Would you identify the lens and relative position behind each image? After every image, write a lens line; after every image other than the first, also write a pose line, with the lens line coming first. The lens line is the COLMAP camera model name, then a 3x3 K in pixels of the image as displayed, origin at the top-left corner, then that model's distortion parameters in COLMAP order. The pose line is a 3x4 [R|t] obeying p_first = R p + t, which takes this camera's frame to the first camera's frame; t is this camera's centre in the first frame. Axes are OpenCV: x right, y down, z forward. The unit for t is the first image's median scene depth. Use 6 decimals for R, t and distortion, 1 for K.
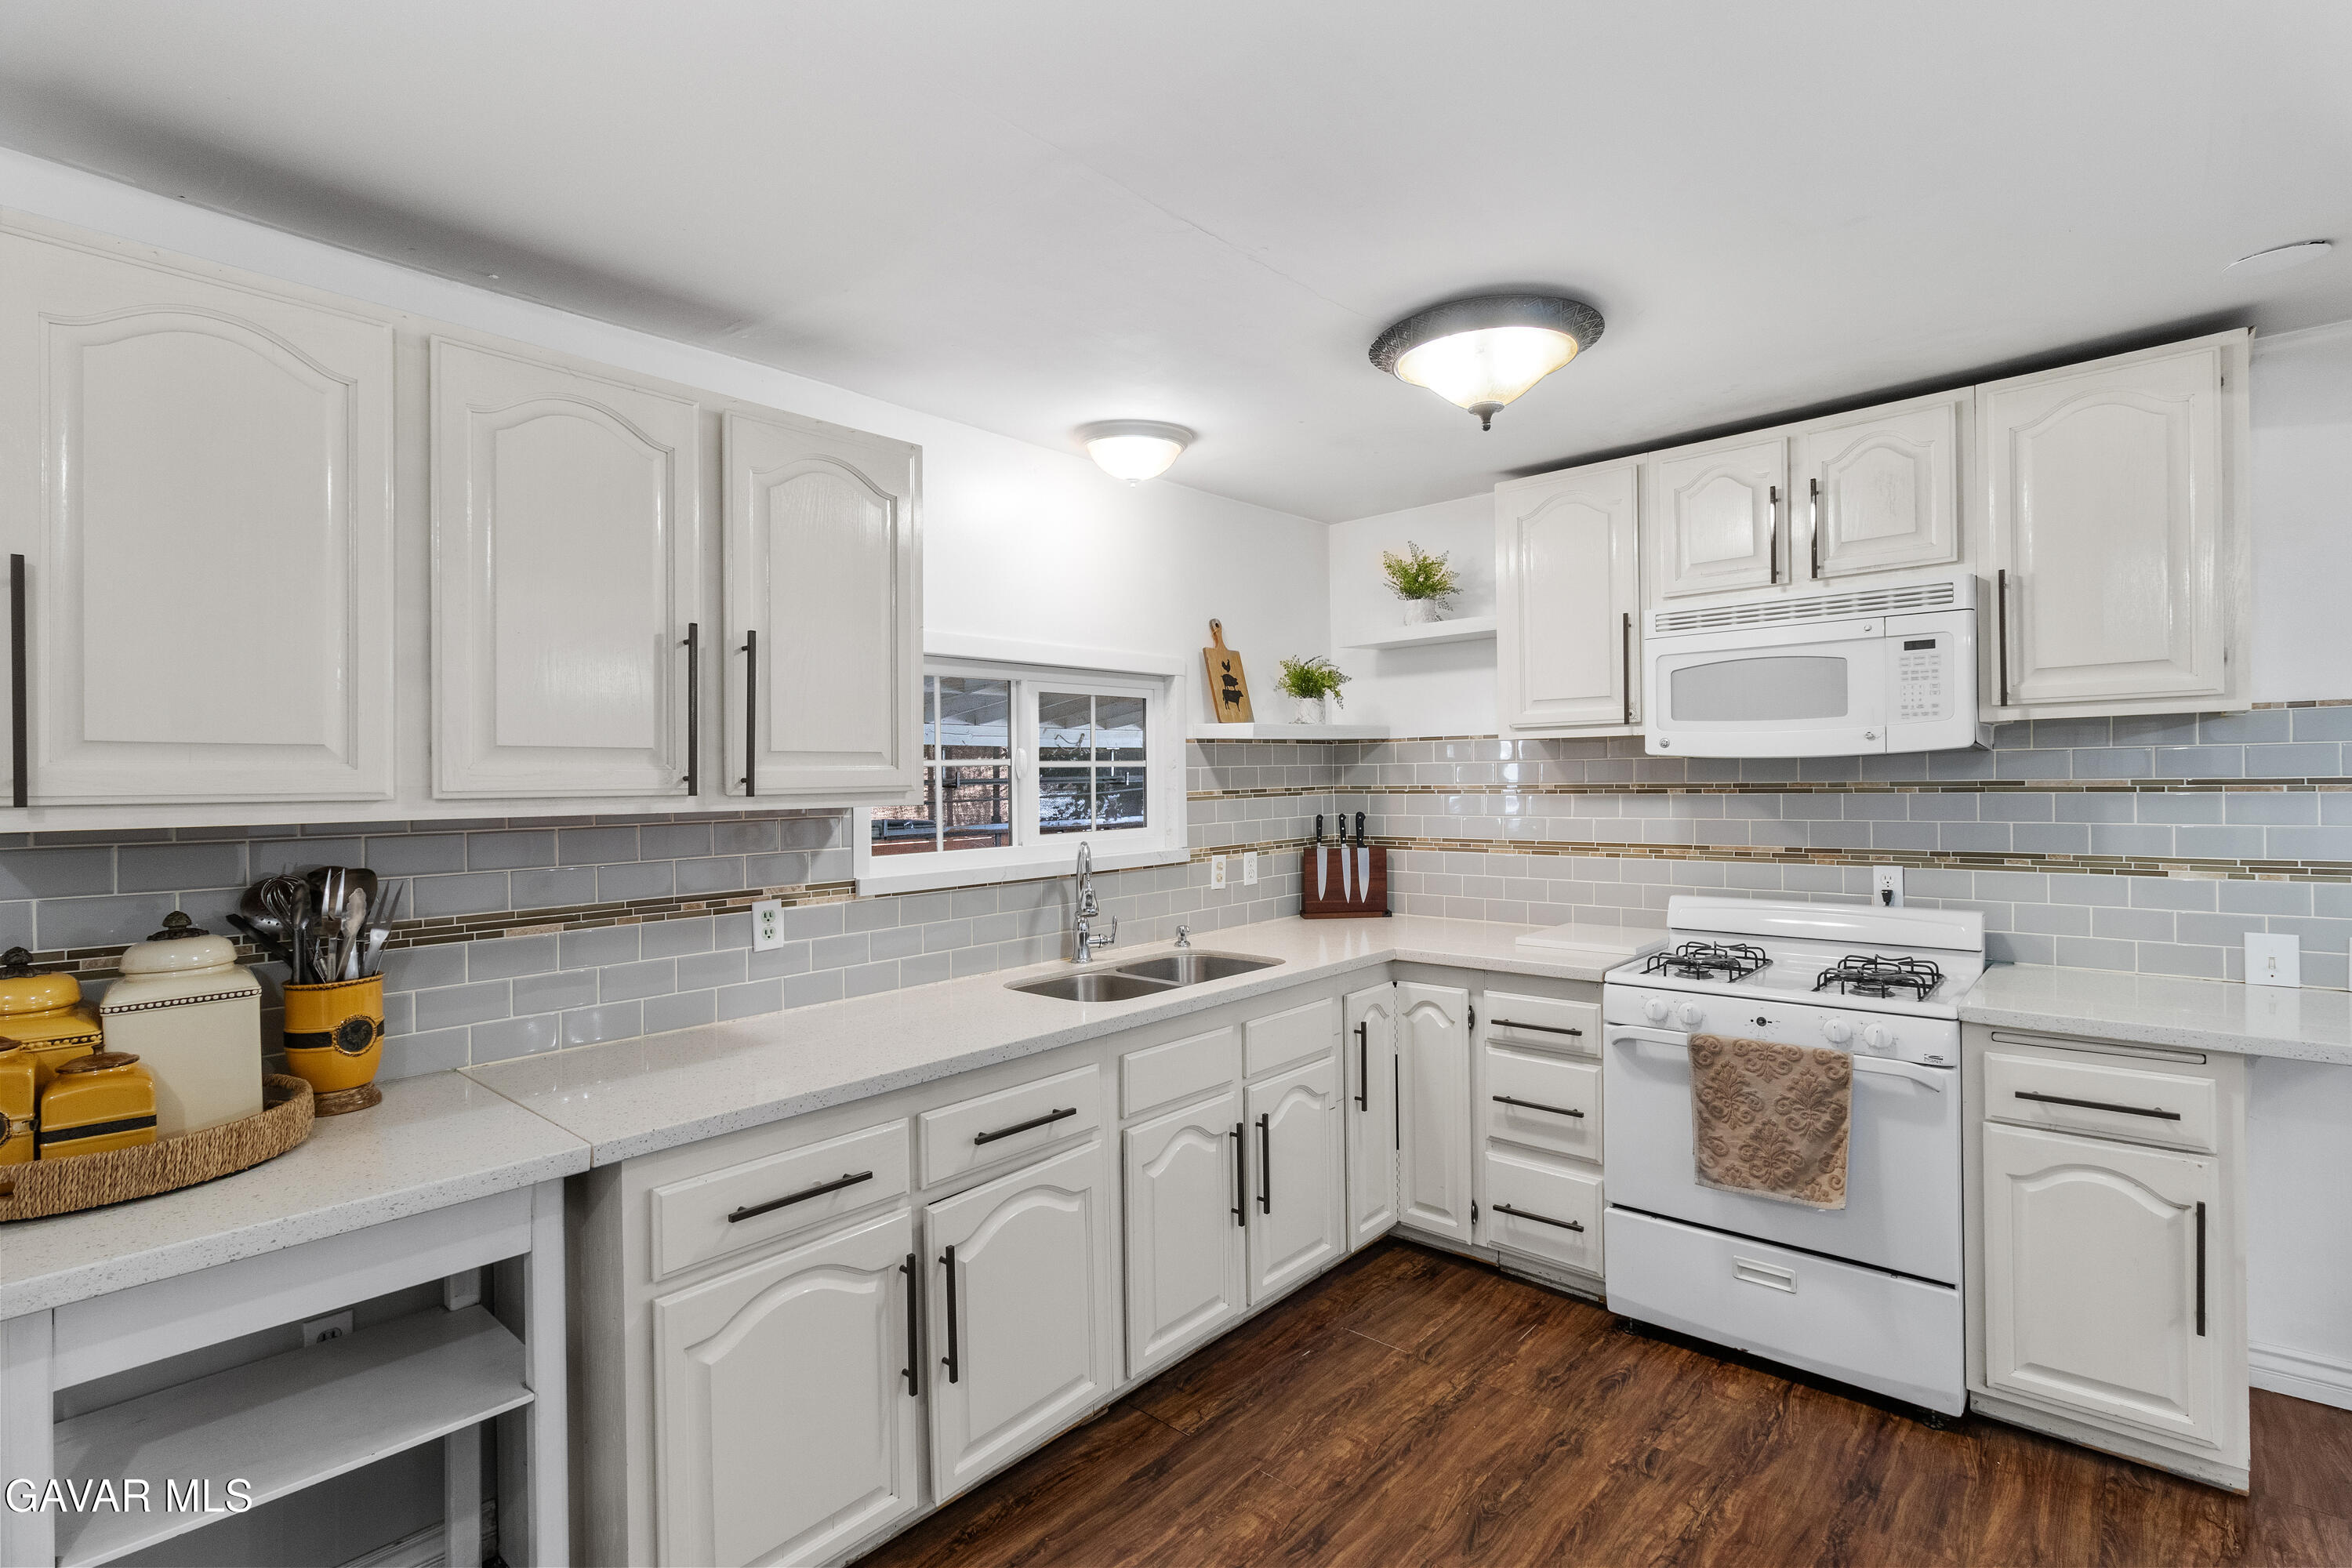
lens RADIAL K [[1093.4, 0, 1175.8], [0, 1093.4, 800.9], [0, 0, 1]] dist [0.000187, 0.000492]
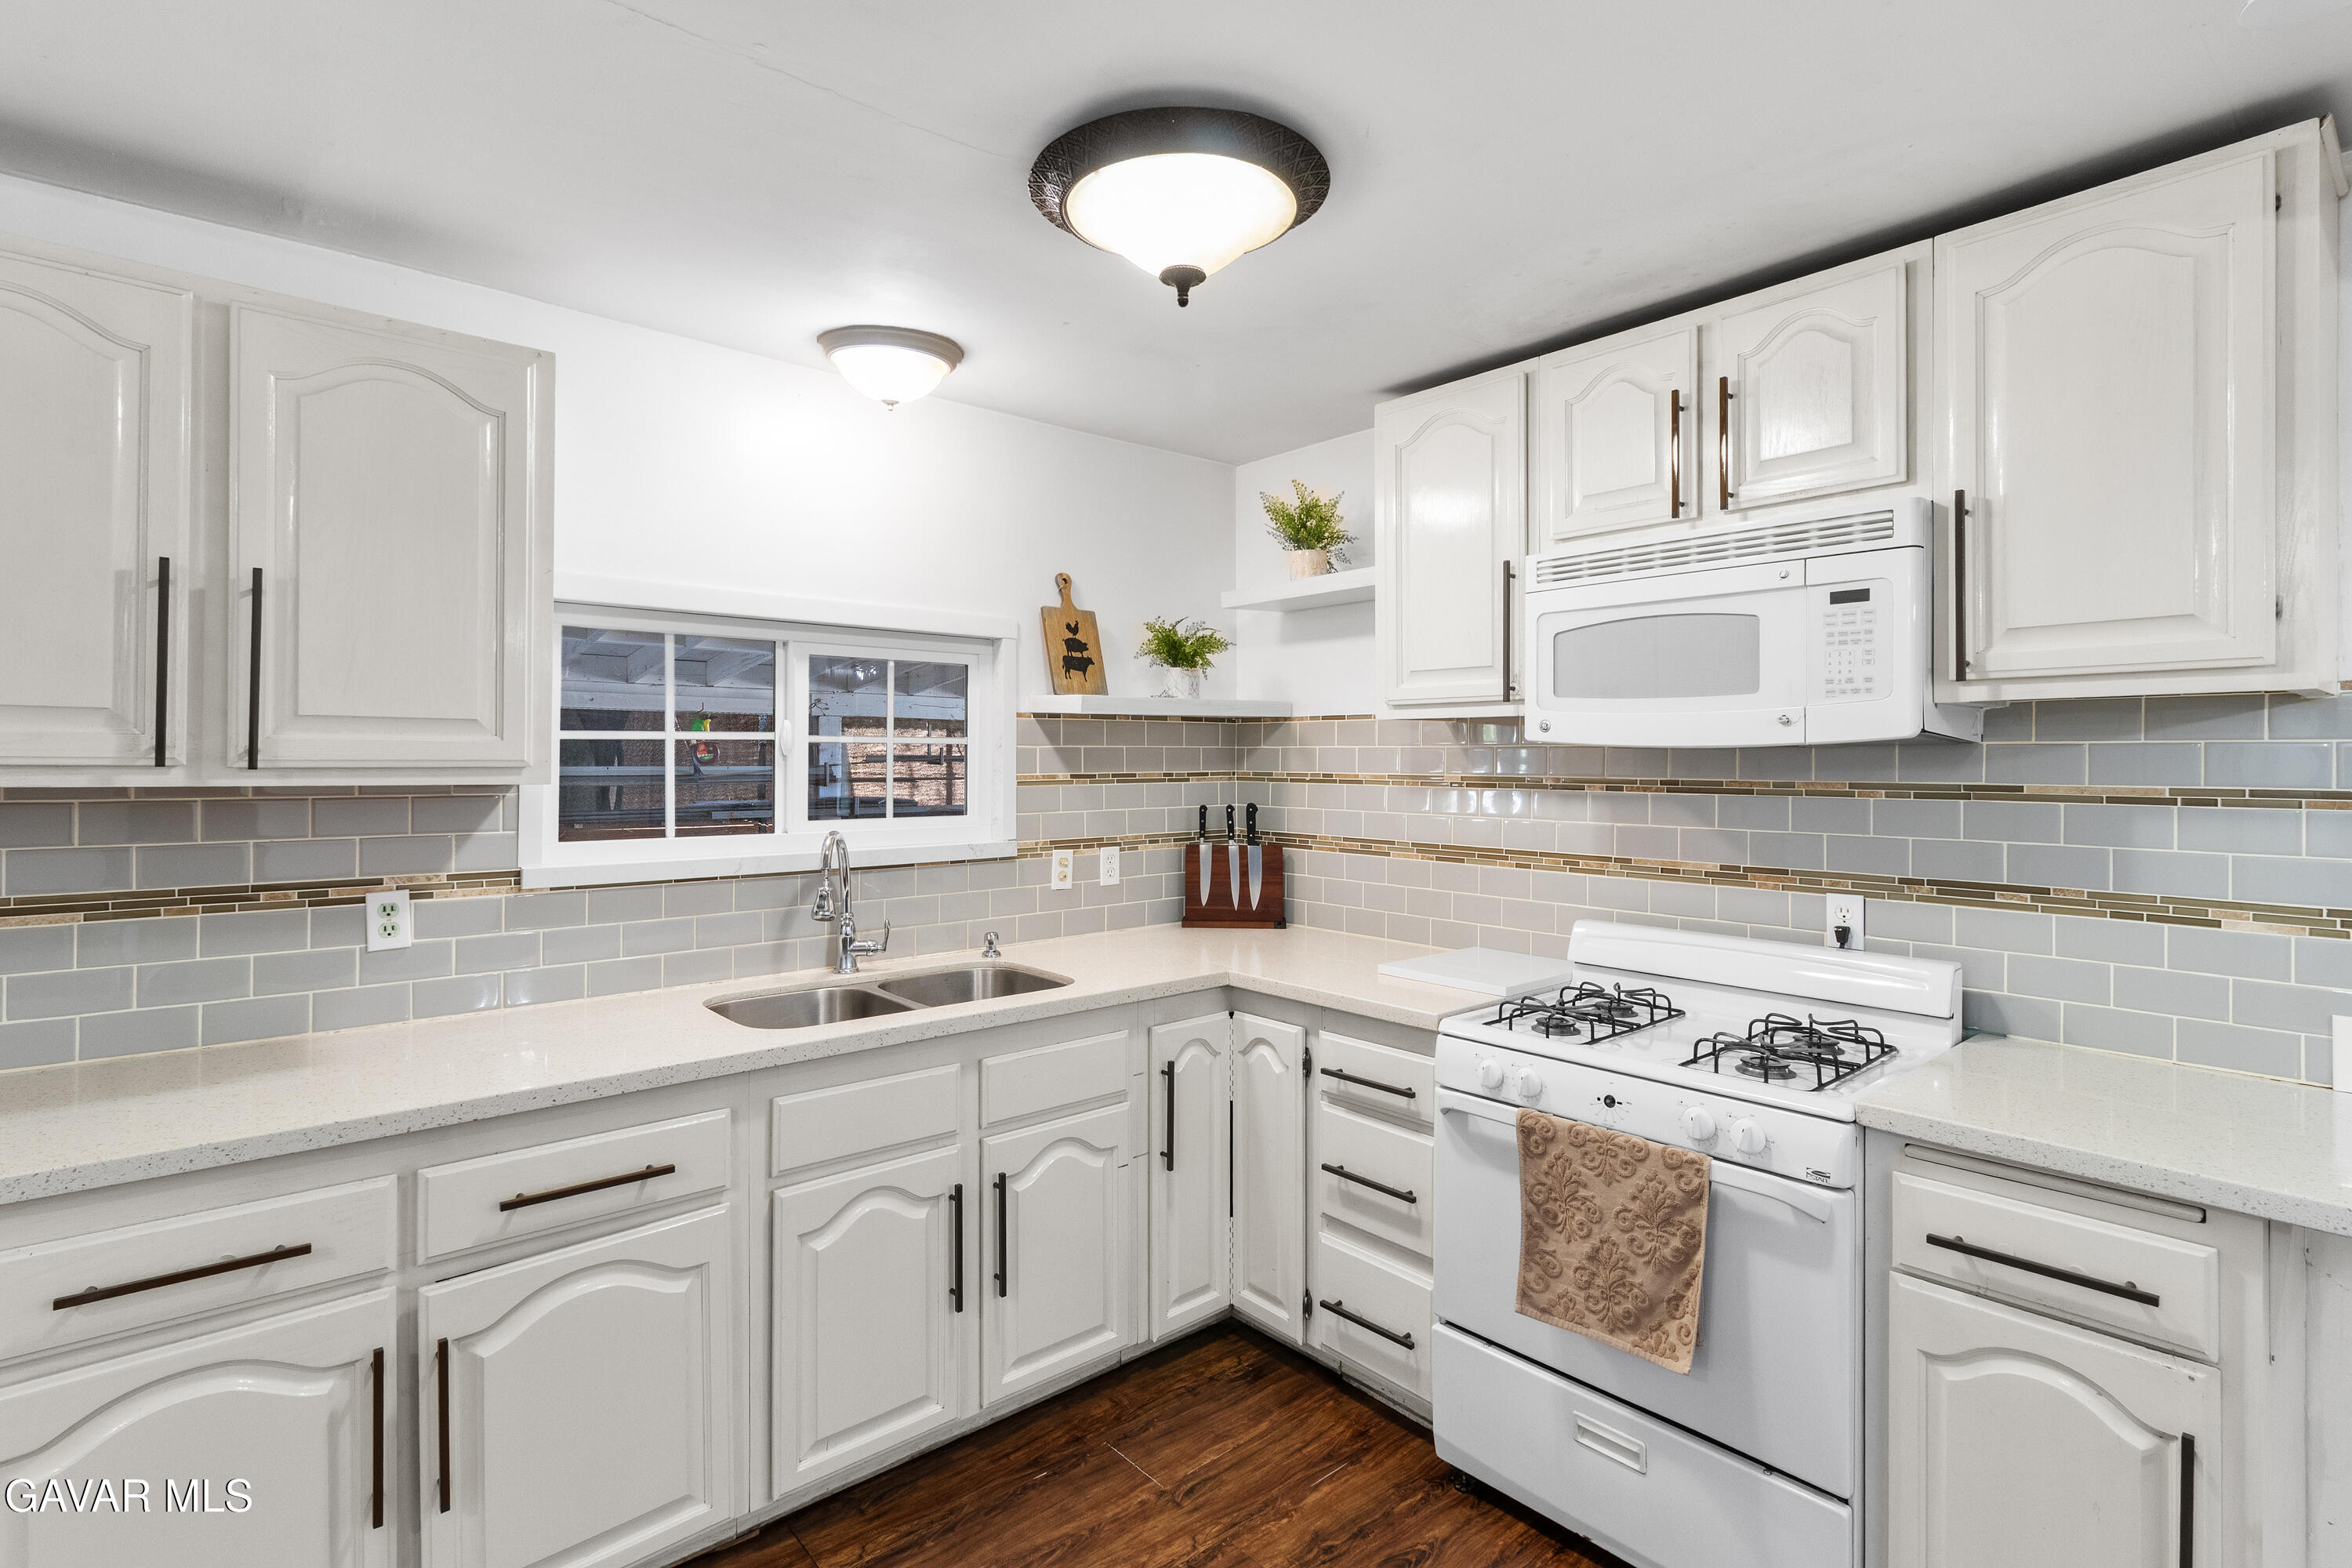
lens RADIAL K [[1117.2, 0, 1171.4], [0, 1117.2, 773.2], [0, 0, 1]] dist [-0.000631, 0.000445]
pose [[0.991644, 0.022355, -0.127051, 0.309901], [-0.023283, 0.999712, -0.005823, -0.009373], [0.126884, 0.008733, 0.991879, 0.193077]]
